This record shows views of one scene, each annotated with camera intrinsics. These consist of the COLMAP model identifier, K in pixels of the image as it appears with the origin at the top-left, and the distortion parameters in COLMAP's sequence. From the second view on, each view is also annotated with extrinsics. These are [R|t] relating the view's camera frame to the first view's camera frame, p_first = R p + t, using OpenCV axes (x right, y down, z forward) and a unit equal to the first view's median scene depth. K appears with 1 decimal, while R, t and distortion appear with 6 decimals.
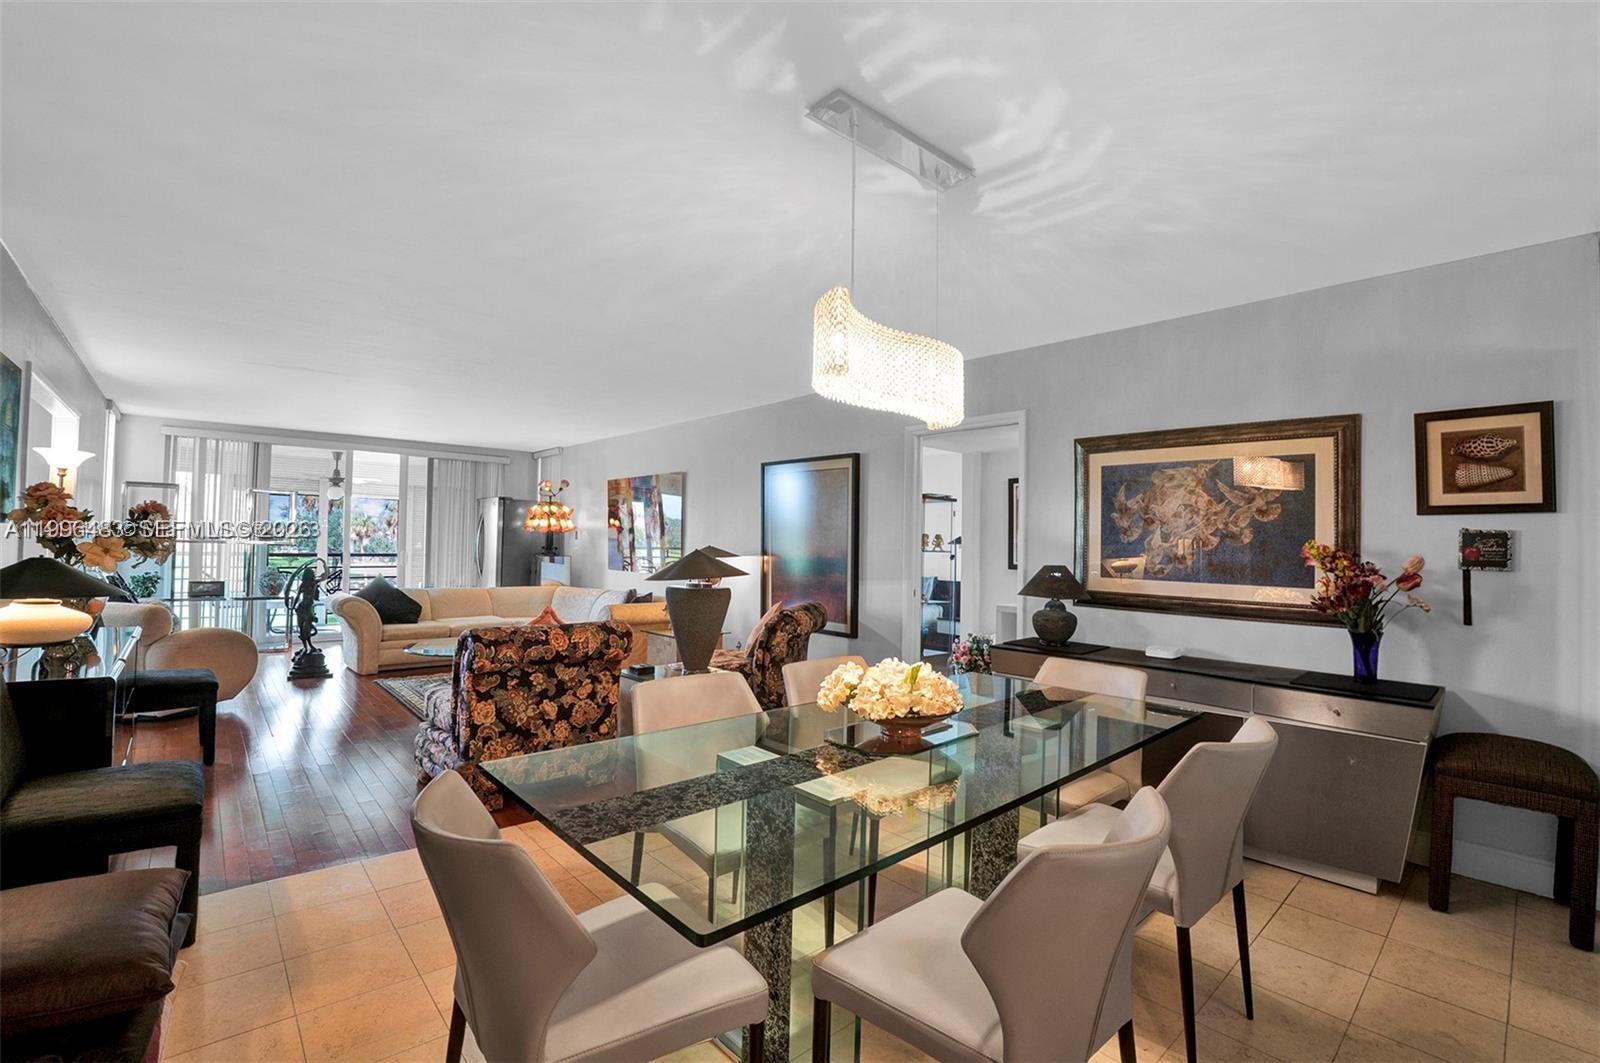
lens RADIAL K [[706.3, 0, 800.0], [0, 706.3, 531.5], [0, 0, 1]] dist [-0.017297, -0.000081]
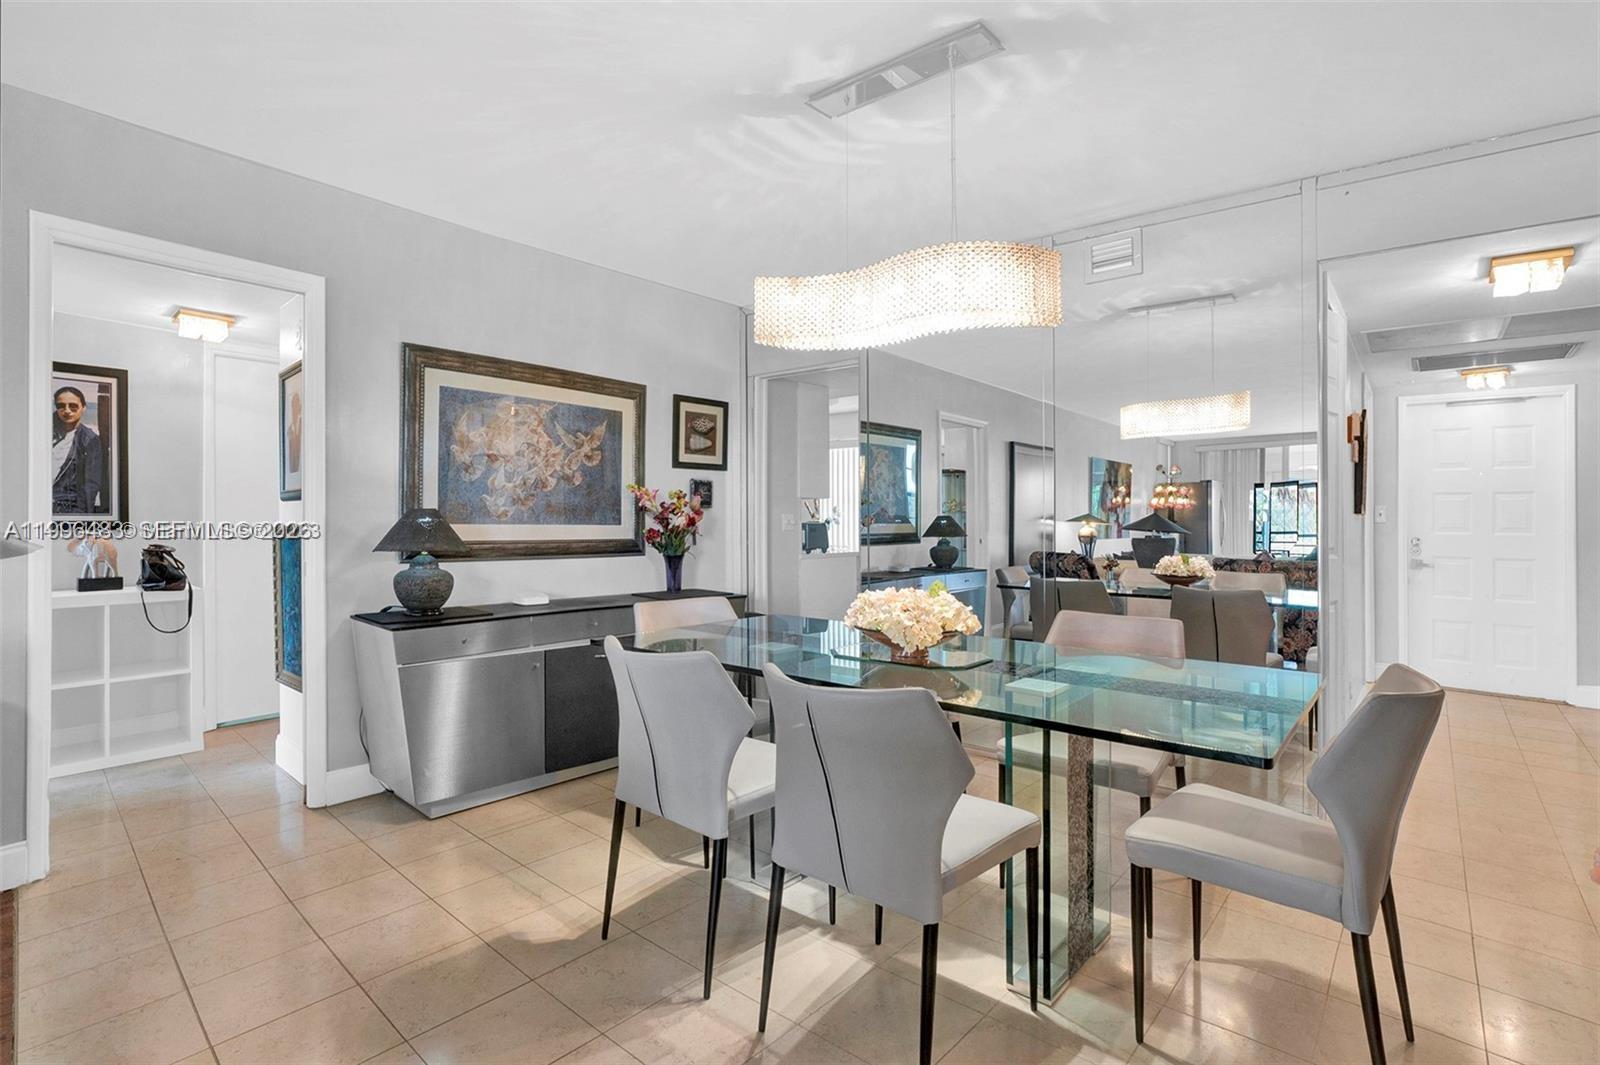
lens RADIAL K [[783.3, 0, 801.4], [0, 783.3, 503.7], [0, 0, 1]] dist [-0.087367, -0.000058]
pose [[-0.140885, -0.011563, 0.989958, -0.632115], [-0.038254, 0.999249, 0.006227, 0.026276], [-0.989287, -0.036993, -0.141222, 0.903208]]
